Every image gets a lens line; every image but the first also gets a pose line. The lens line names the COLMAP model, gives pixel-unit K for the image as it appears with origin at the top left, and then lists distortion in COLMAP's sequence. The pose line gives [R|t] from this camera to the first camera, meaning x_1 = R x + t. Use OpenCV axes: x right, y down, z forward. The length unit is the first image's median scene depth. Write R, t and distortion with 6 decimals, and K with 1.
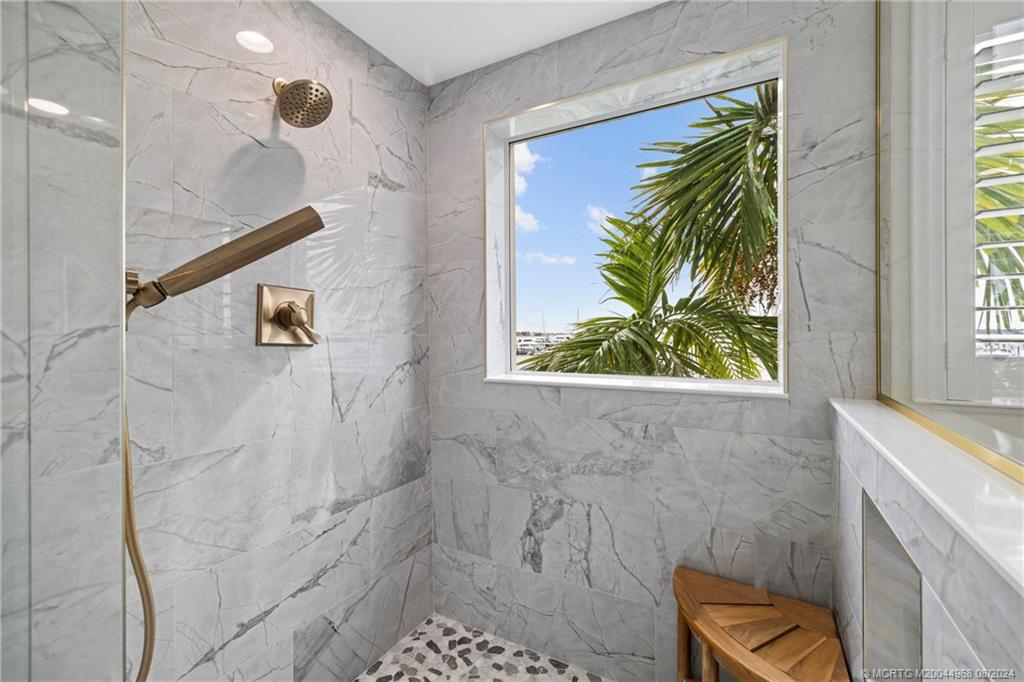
lens RADIAL K [[431.6, 0, 509.8], [0, 431.6, 336.3], [0, 0, 1]] dist [0.000217, 0.000098]
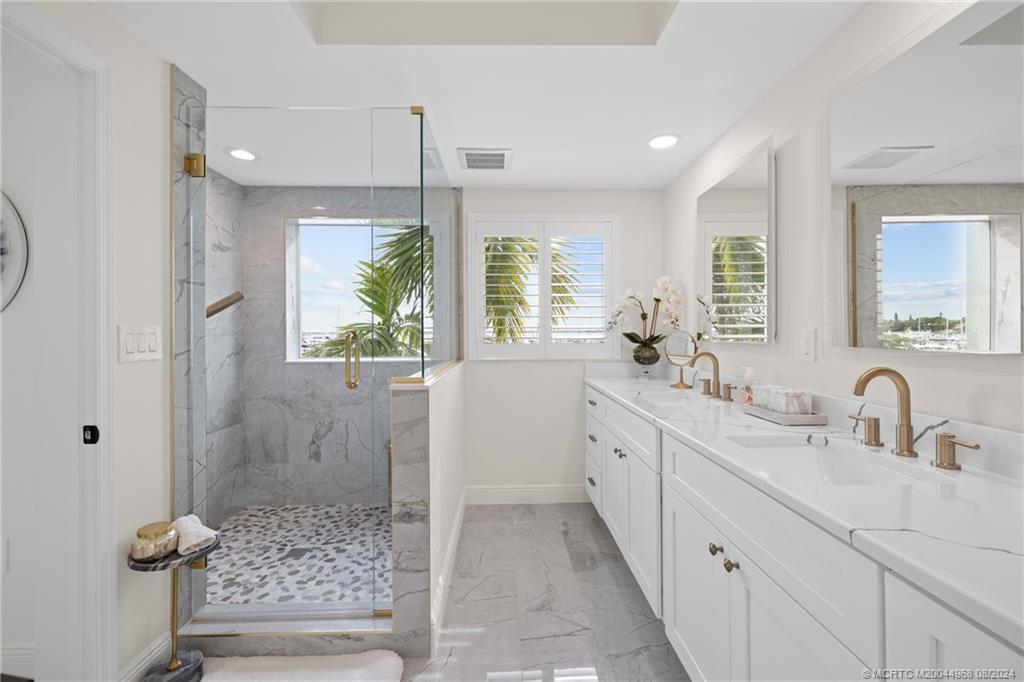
lens RADIAL K [[431.6, 0, 509.8], [0, 431.6, 336.3], [0, 0, 1]] dist [0.000217, 0.000098]
pose [[0.860412, -0.002304, 0.509595, -0.165799], [0.001910, 0.999997, 0.001297, -0.006193], [-0.509596, -0.000143, 0.860414, -0.990541]]
